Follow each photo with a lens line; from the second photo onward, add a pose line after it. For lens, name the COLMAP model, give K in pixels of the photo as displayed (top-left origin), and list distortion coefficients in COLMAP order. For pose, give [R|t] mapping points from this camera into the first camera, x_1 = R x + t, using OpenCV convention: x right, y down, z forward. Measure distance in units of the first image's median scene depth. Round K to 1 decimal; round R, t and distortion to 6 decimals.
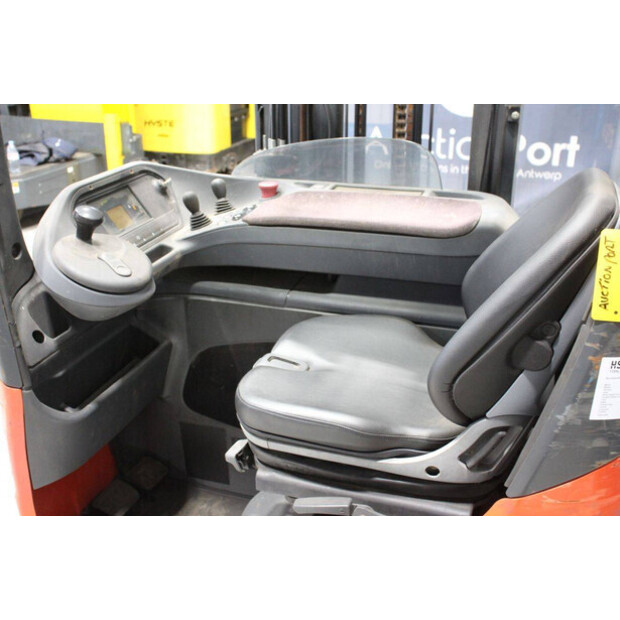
lens RADIAL K [[716.8, 0, 310.0], [0, 716.8, 310.0], [0, 0, 1]] dist [-0.006586, 0.001708]
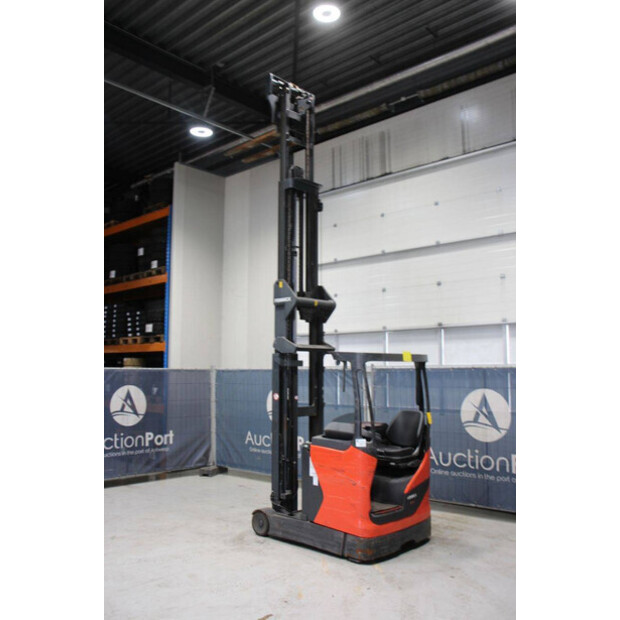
lens RADIAL K [[568.2, 0, 310.0], [0, 568.2, 310.0], [0, 0, 1]] dist [-0.147232, 0.187580]
pose [[0.413450, 0.096700, 0.905377, -3.622339], [0.335837, 0.908042, -0.250348, -0.012403], [-0.846329, 0.407565, 0.342955, -0.348579]]
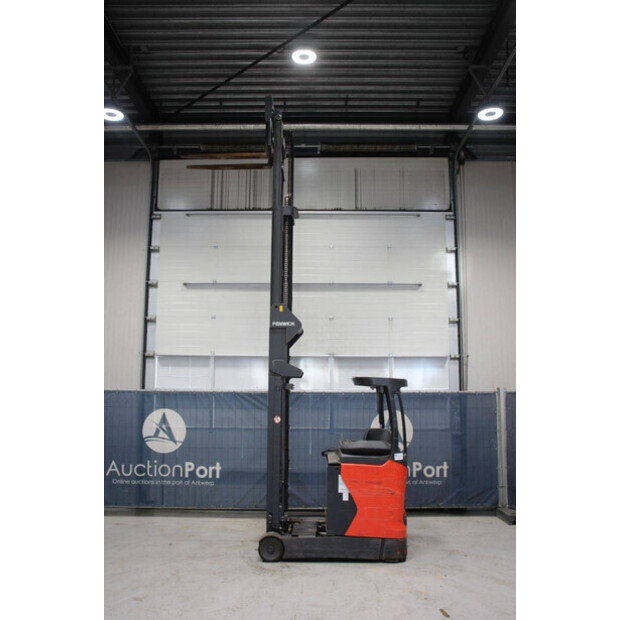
lens RADIAL K [[568.2, 0, 310.0], [0, 568.2, 310.0], [0, 0, 1]] dist [-0.147232, 0.187580]
pose [[-0.298905, 0.138905, 0.944119, -4.002412], [0.345353, 0.938035, -0.028672, -1.081639], [-0.889599, 0.317484, -0.328354, 2.362862]]
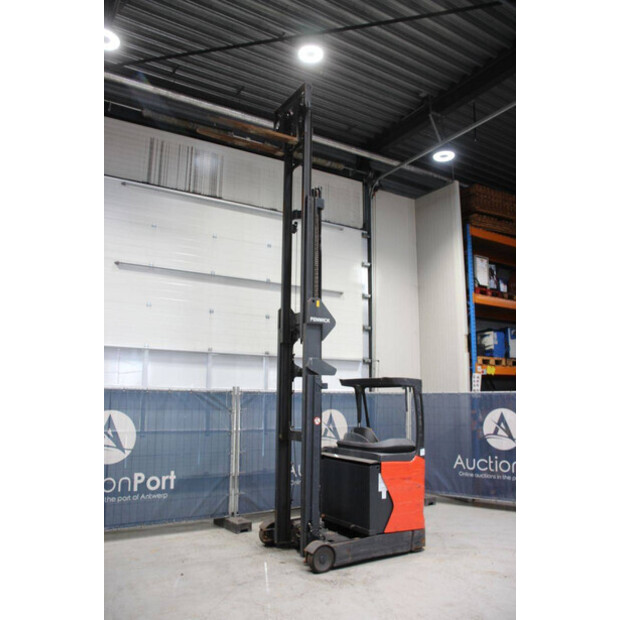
lens RADIAL K [[516.0, 0, 310.0], [0, 516.0, 310.0], [0, 0, 1]] dist [-0.163071, 0.148475]
pose [[-0.765216, 0.099758, 0.635998, -2.243894], [0.228819, 0.965558, 0.123858, -1.705531], [-0.601737, 0.240306, -0.761686, 3.975738]]
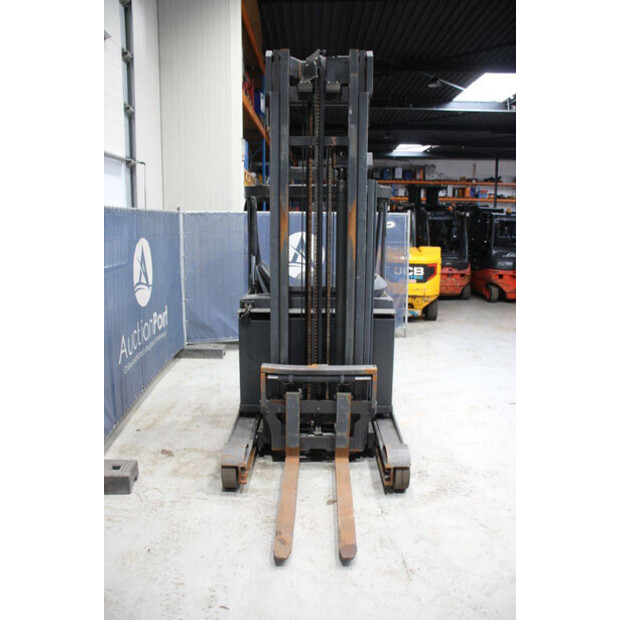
lens RADIAL K [[508.8, 0, 310.0], [0, 508.8, 310.0], [0, 0, 1]] dist [-0.162272, 0.131657]
pose [[-0.953617, 0.046156, -0.297464, 0.854331], [-0.116285, 0.854982, 0.505453, -1.326248], [0.277656, 0.516600, -0.809958, 3.115136]]
